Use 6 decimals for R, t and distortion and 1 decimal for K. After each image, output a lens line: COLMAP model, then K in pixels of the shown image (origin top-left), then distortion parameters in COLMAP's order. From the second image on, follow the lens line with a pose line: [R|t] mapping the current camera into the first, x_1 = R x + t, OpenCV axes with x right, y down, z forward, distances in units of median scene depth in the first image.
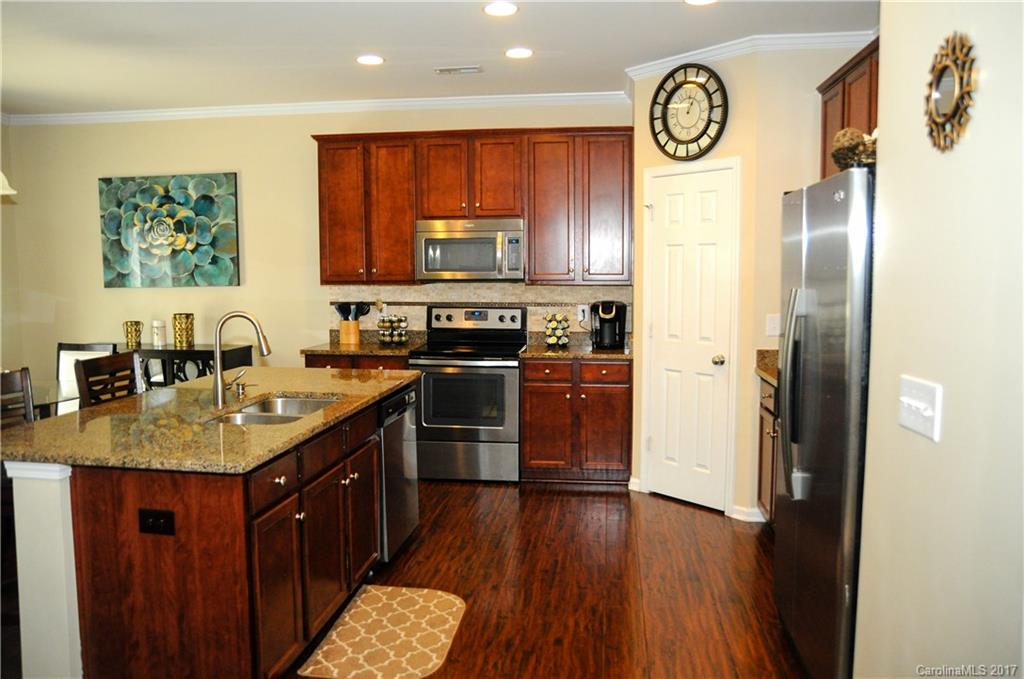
lens RADIAL K [[805.6, 0, 512.0], [0, 805.6, 339.5], [0, 0, 1]] dist [-0.129987, 0.119487]
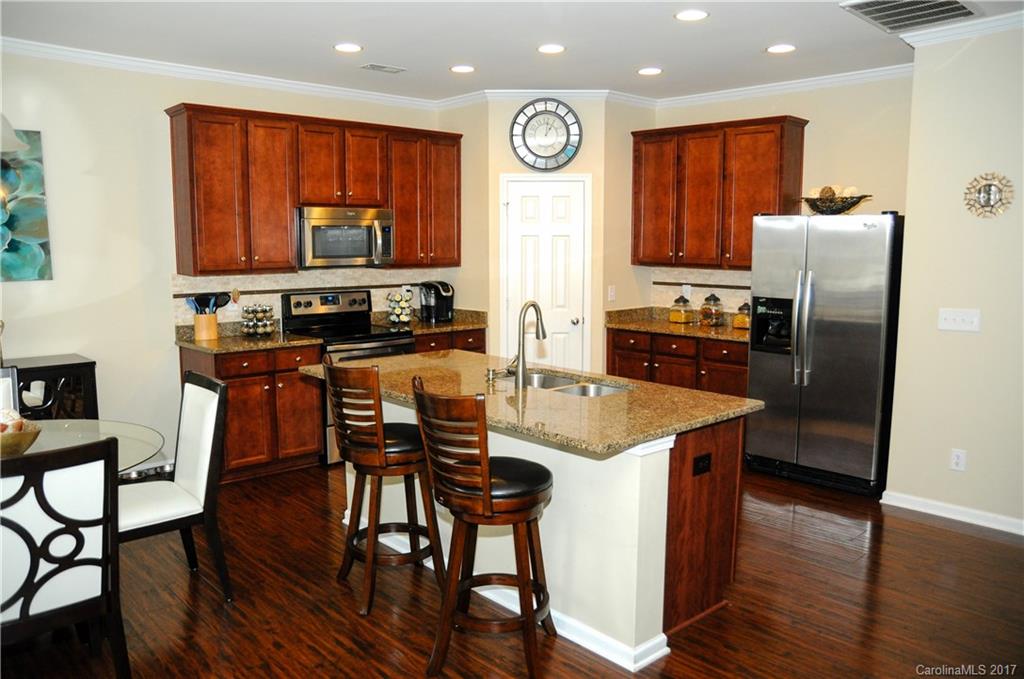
lens RADIAL K [[805.6, 0, 512.0], [0, 805.6, 339.5], [0, 0, 1]] dist [-0.129987, 0.119487]
pose [[0.612820, -0.092347, 0.784808, -0.723986], [0.063891, 0.995687, 0.067272, -0.034647], [-0.787636, 0.008917, 0.616077, 0.192511]]
